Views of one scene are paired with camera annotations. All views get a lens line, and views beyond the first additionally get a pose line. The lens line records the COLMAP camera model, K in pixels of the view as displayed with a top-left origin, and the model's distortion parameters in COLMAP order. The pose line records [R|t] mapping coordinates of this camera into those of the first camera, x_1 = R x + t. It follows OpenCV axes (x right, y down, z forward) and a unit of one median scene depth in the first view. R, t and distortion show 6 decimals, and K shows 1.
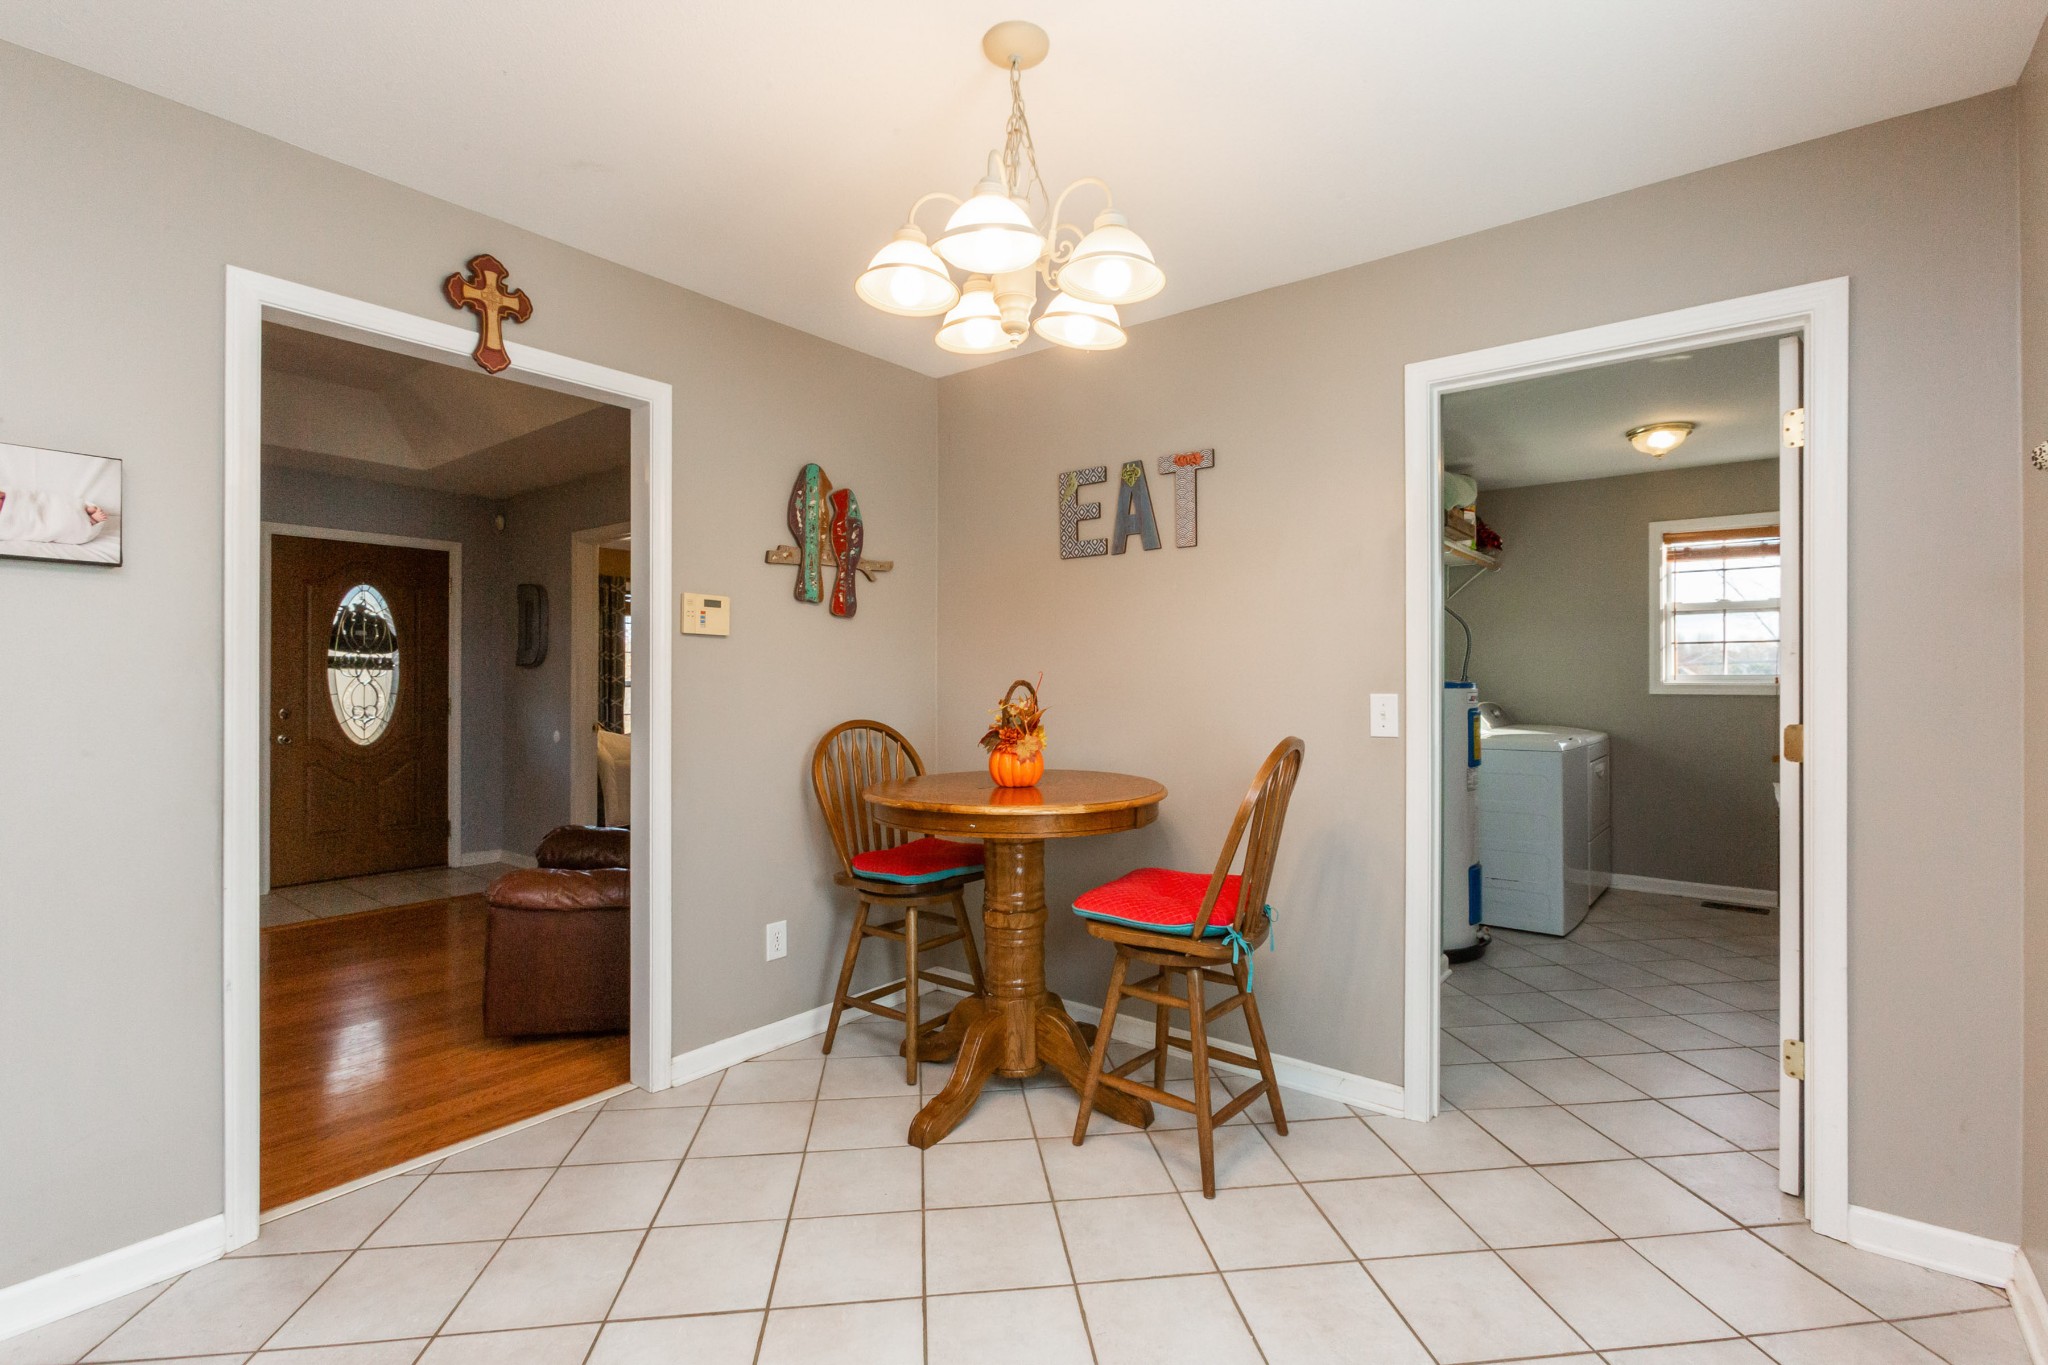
lens RADIAL K [[927.1, 0, 1030.6], [0, 927.1, 680.1], [0, 0, 1]] dist [-0.016984, 0.000948]
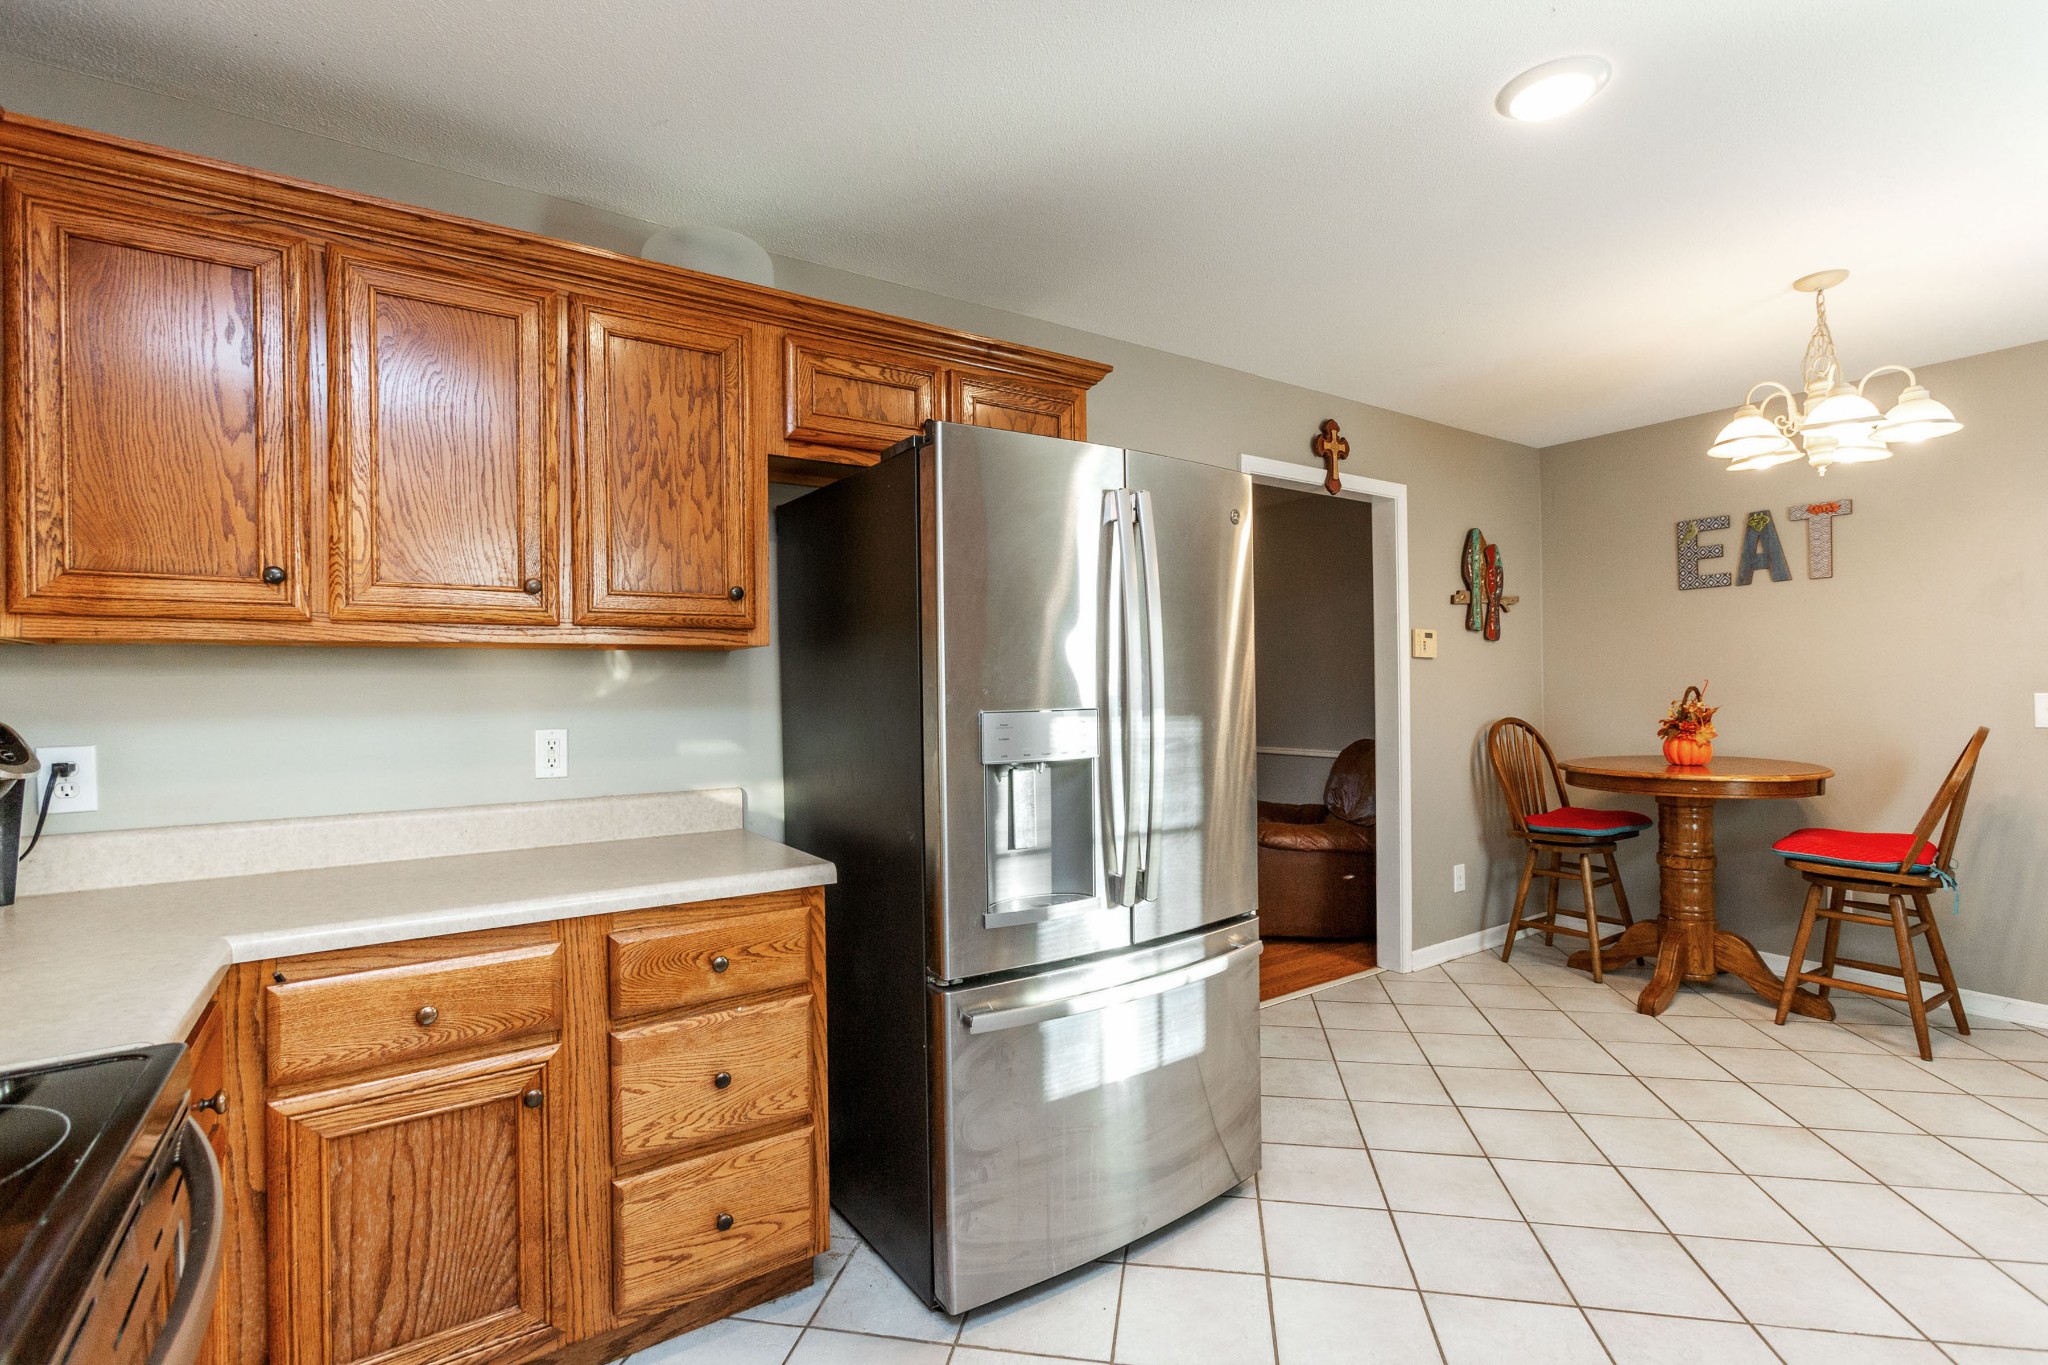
lens RADIAL K [[936.1, 0, 1024.3], [0, 936.1, 691.0], [0, 0, 1]] dist [0.001674, 0.001620]
pose [[0.954303, -0.011763, -0.298609, -0.516320], [0.012313, 0.999924, -0.000040, -0.004424], [0.298587, -0.003638, 0.954375, -0.570419]]
